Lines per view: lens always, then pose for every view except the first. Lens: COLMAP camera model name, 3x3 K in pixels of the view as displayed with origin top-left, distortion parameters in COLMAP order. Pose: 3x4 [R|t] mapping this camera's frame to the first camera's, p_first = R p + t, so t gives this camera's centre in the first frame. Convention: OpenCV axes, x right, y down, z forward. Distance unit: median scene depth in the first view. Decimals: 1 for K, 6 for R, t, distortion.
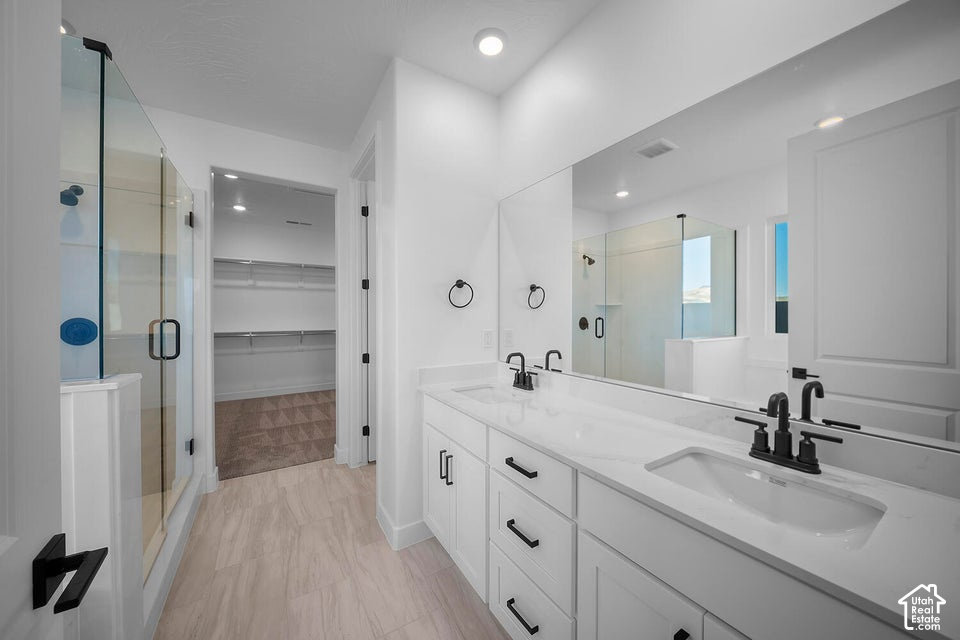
lens RADIAL K [[337.5, 0, 483.0], [0, 337.5, 317.2], [0, 0, 1]] dist [0.002576, -0.004924]
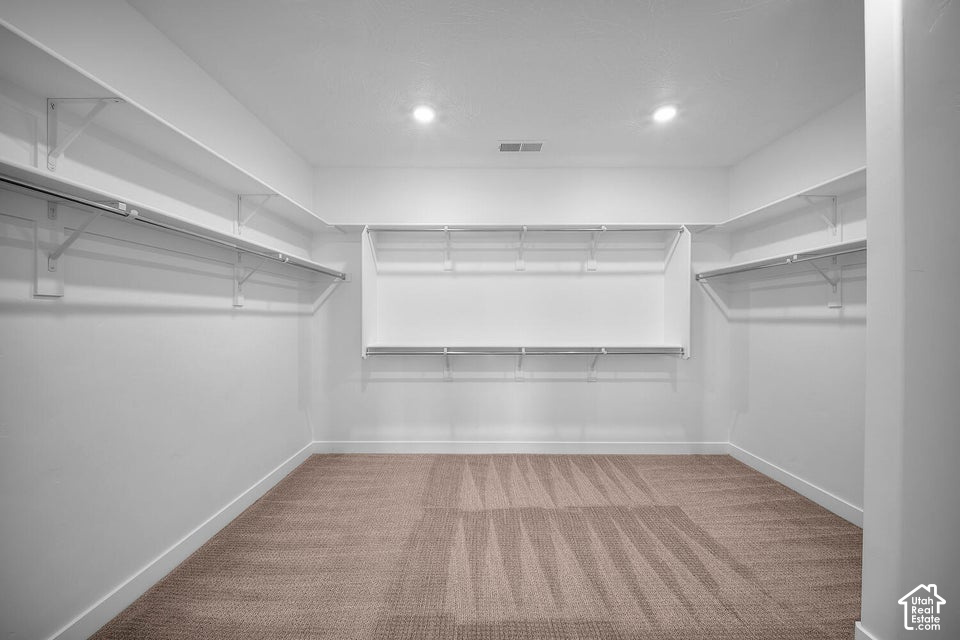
lens RADIAL K [[337.5, 0, 477.1], [0, 337.5, 320.7], [0, 0, 1]] dist [0.002576, -0.004924]
pose [[0.843120, -0.000814, -0.537725, -0.736126], [-0.005166, 0.999940, -0.009614, 0.007546], [0.537701, 0.010883, 0.843065, 1.204647]]
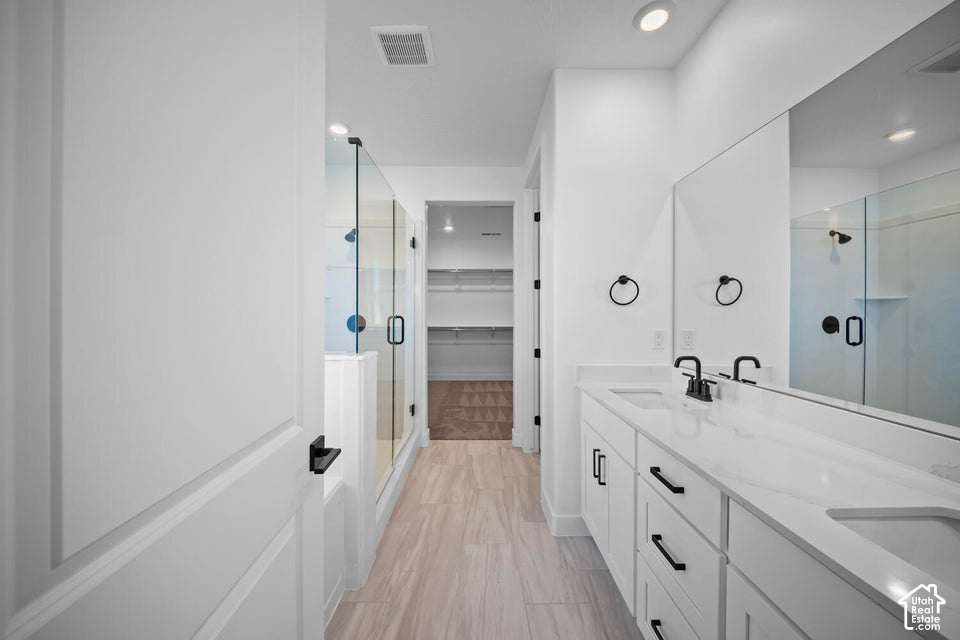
lens RADIAL K [[337.5, 0, 481.5], [0, 337.5, 314.4], [0, 0, 1]] dist [0.002576, -0.004924]
pose [[0.854533, 0.002114, -0.519393, 0.070946], [-0.004045, 0.999988, -0.002586, 0.001718], [0.519382, 0.004311, 0.854531, -0.017642]]
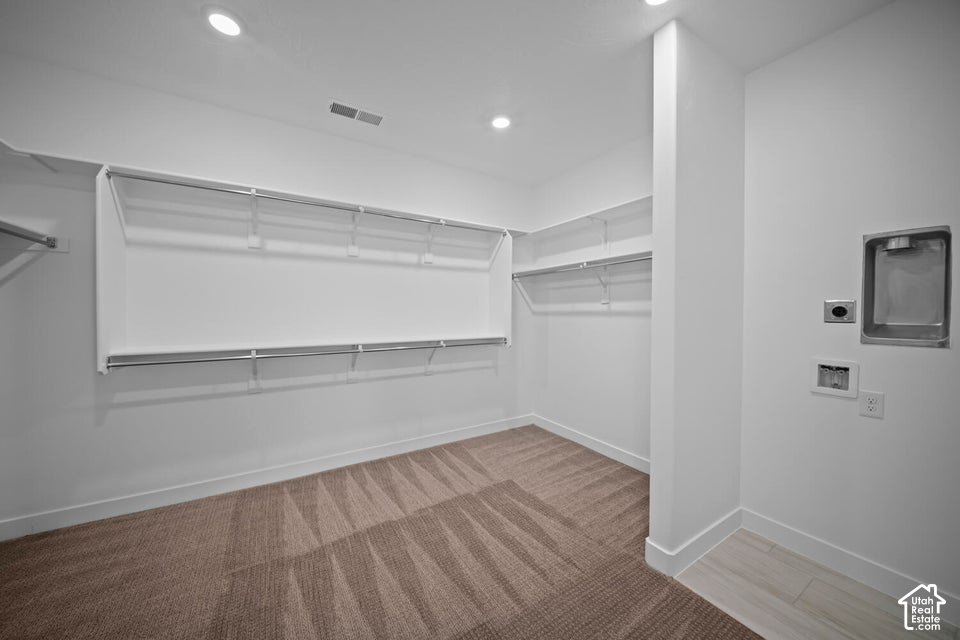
lens RADIAL K [[337.5, 0, 483.0], [0, 337.5, 318.4], [0, 0, 1]] dist [0.002576, -0.004924]
pose [[0.999868, -0.002869, -0.015999, -0.850233], [0.002914, 0.999992, 0.002807, 0.006445], [0.015991, -0.002853, 0.999868, 1.257594]]
